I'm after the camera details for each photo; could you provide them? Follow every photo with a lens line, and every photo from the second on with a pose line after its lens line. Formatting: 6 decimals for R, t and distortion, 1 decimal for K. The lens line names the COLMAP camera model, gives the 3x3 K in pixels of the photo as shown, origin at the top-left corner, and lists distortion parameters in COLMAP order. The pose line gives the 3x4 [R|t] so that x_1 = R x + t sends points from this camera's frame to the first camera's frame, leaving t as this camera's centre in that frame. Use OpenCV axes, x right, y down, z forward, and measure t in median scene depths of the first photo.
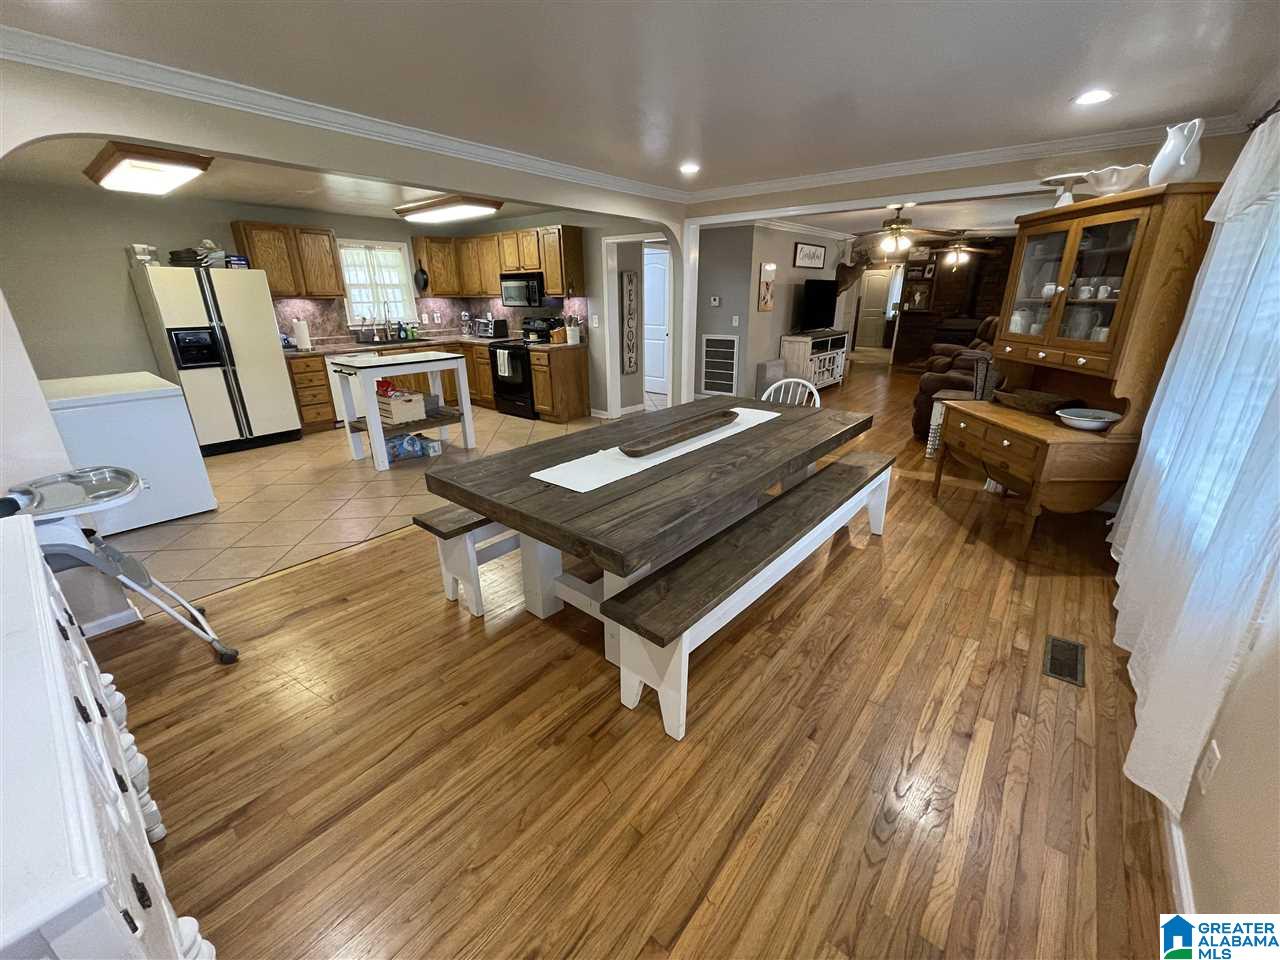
lens RADIAL K [[516.9, 0, 638.4], [0, 516.9, 482.4], [0, 0, 1]] dist [-0.000640, -0.000955]
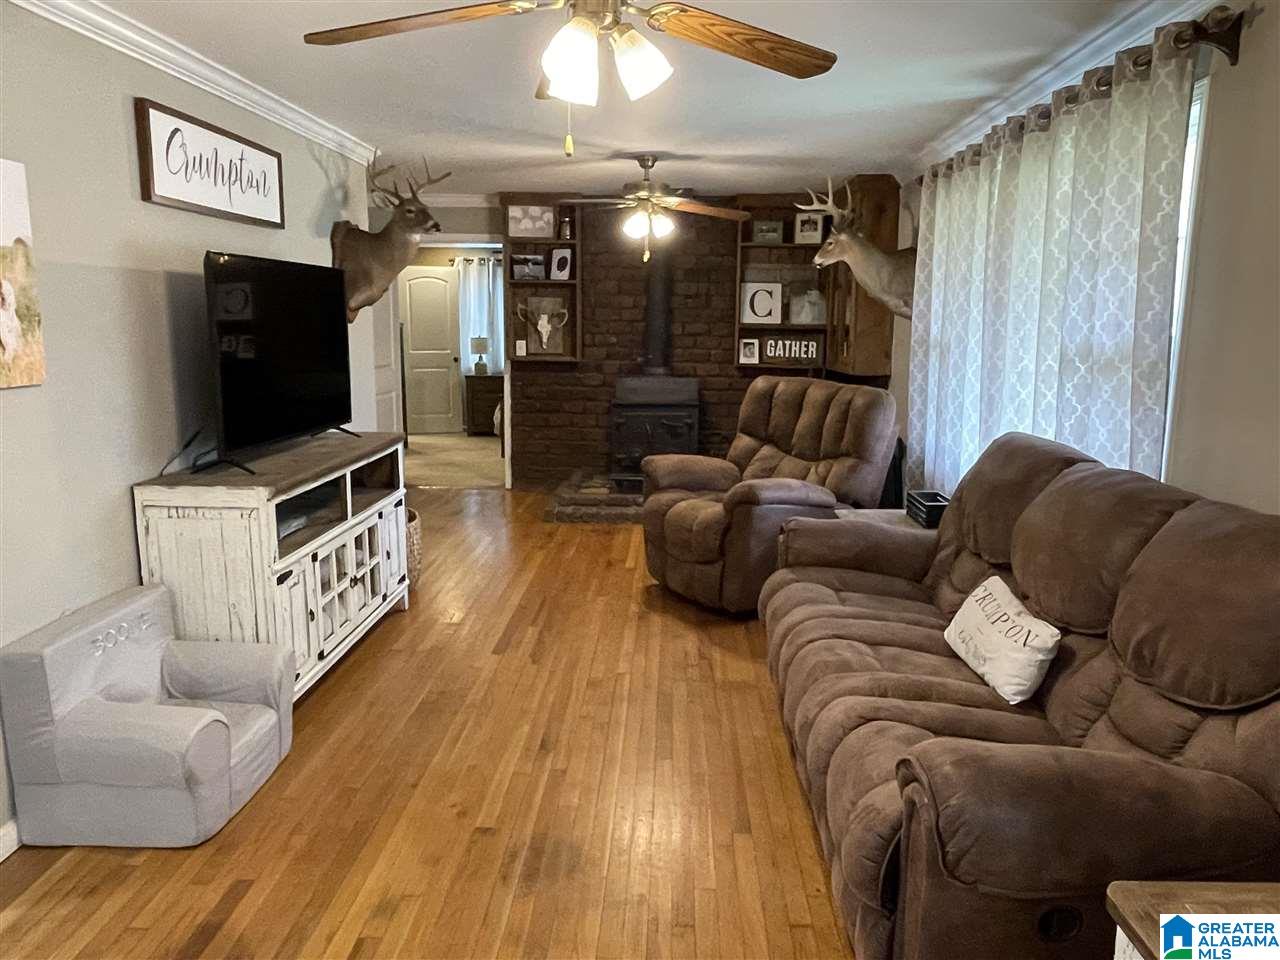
lens RADIAL K [[925.9, 0, 646.6], [0, 925.9, 484.6], [0, 0, 1]] dist [-0.032812, -0.001639]
pose [[0.791781, -0.095506, 0.603292, 0.219031], [0.198004, 0.974497, -0.105596, -0.203648], [-0.577821, 0.203063, 0.790499, 0.570090]]
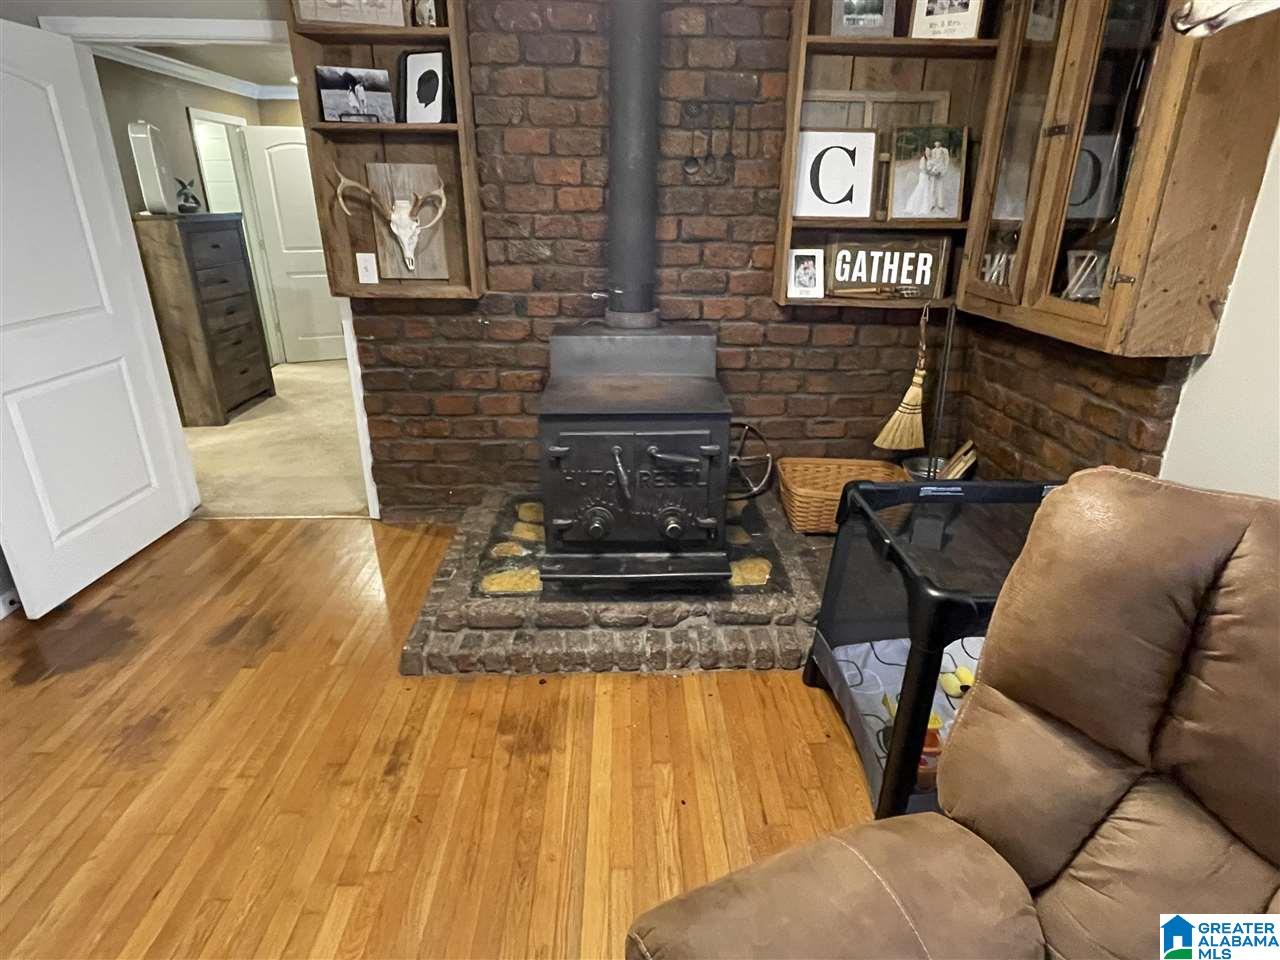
lens RADIAL K [[716.8, 0, 645.7], [0, 716.8, 480.9], [0, 0, 1]] dist [-0.001864, 0.000274]
pose [[0.749693, -0.235641, 0.618413, 0.573754], [0.219411, 0.970110, 0.103663, -0.373673], [-0.624356, 0.057971, 0.778986, 1.009873]]
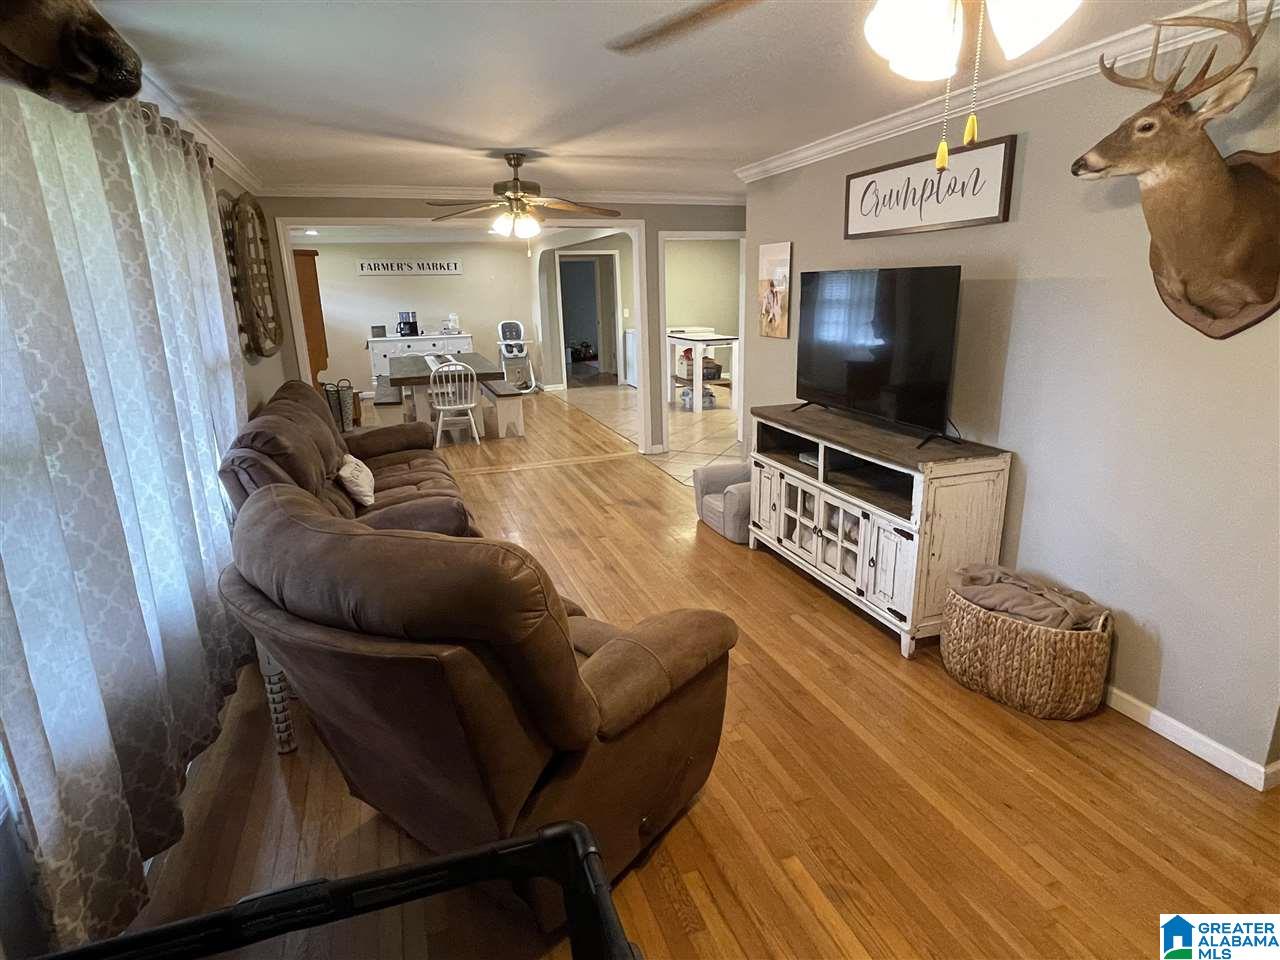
lens RADIAL K [[716.8, 0, 640.5], [0, 716.8, 479.3], [0, 0, 1]] dist [-0.001864, 0.000274]
pose [[-0.513990, 0.245087, -0.822038, 0.865283], [-0.271133, 0.862765, 0.426759, -0.450425], [0.813819, 0.442231, -0.377002, 1.159653]]
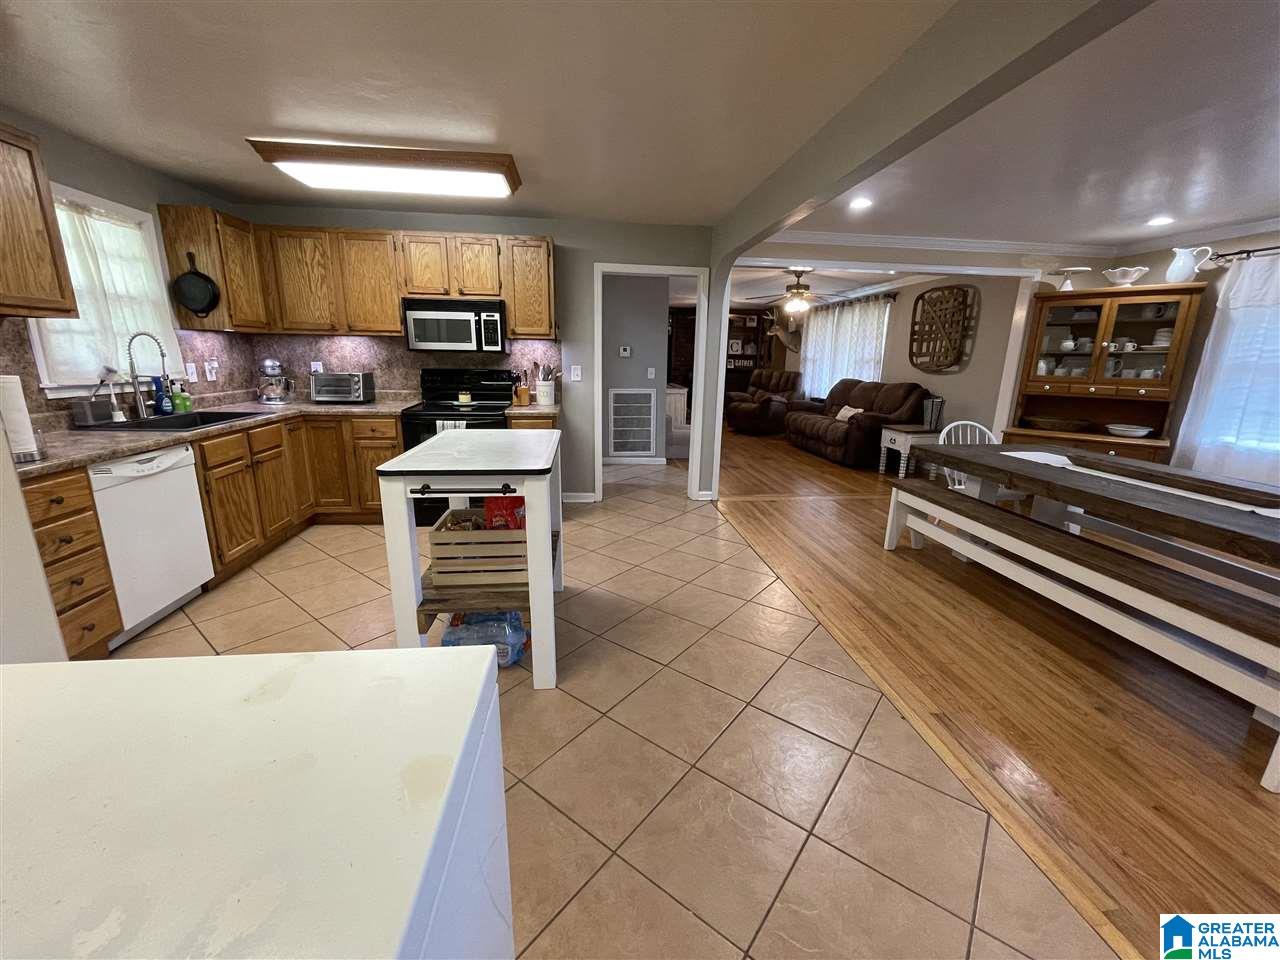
lens RADIAL K [[516.9, 0, 639.9], [0, 516.9, 476.8], [0, 0, 1]] dist [-0.000640, -0.000955]
pose [[0.694505, -0.145551, 0.704611, -0.462899], [0.226255, 0.973823, -0.021848, -0.111355], [-0.682987, 0.174595, 0.709257, 0.373636]]
